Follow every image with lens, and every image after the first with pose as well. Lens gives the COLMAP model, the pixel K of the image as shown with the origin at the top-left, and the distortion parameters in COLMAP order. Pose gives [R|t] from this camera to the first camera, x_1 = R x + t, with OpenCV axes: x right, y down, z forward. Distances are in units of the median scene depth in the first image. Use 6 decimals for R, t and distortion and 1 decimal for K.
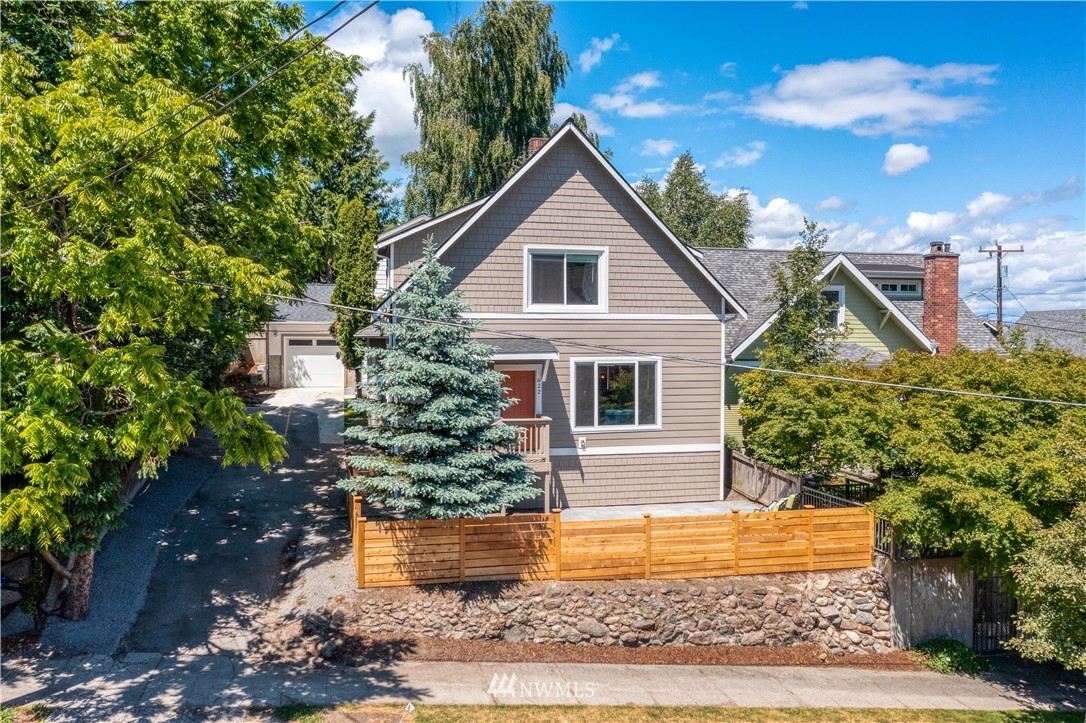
lens RADIAL K [[826.1, 0, 568.2], [0, 826.1, 361.7], [0, 0, 1]] dist [0.003217, 0.000684]
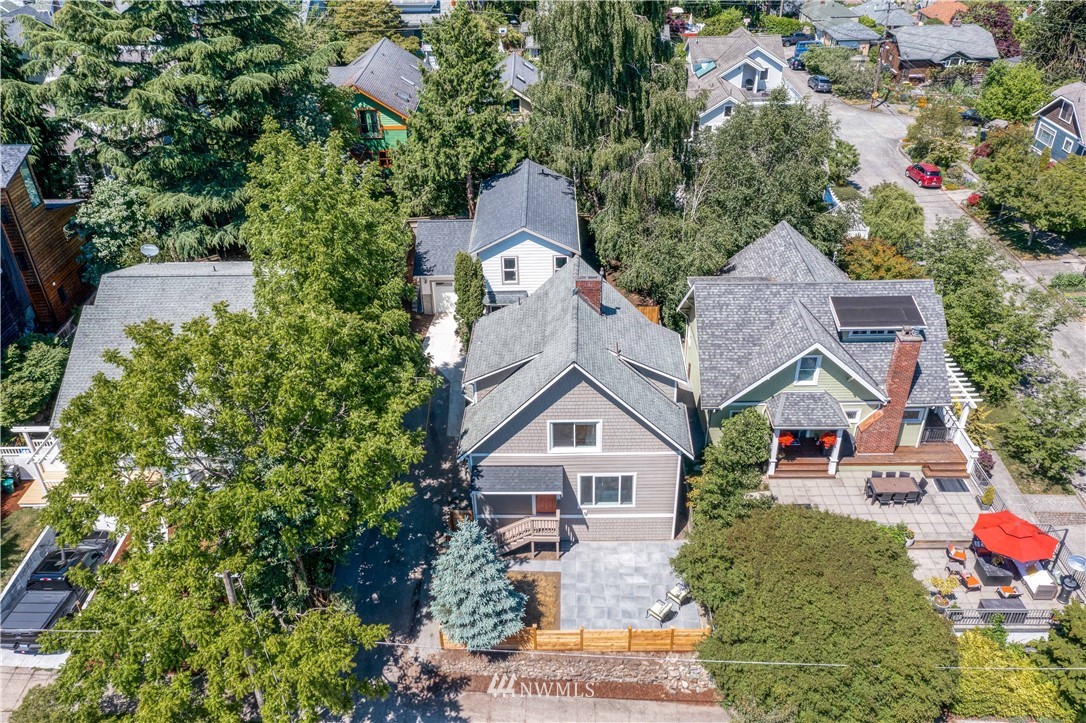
lens RADIAL K [[826.1, 0, 568.2], [0, 826.1, 361.7], [0, 0, 1]] dist [0.003217, 0.000684]
pose [[0.969815, 0.119835, -0.212363, 0.304817], [0.009312, 0.852072, 0.523342, -1.049084], [0.243664, -0.509523, 0.825236, -0.245414]]
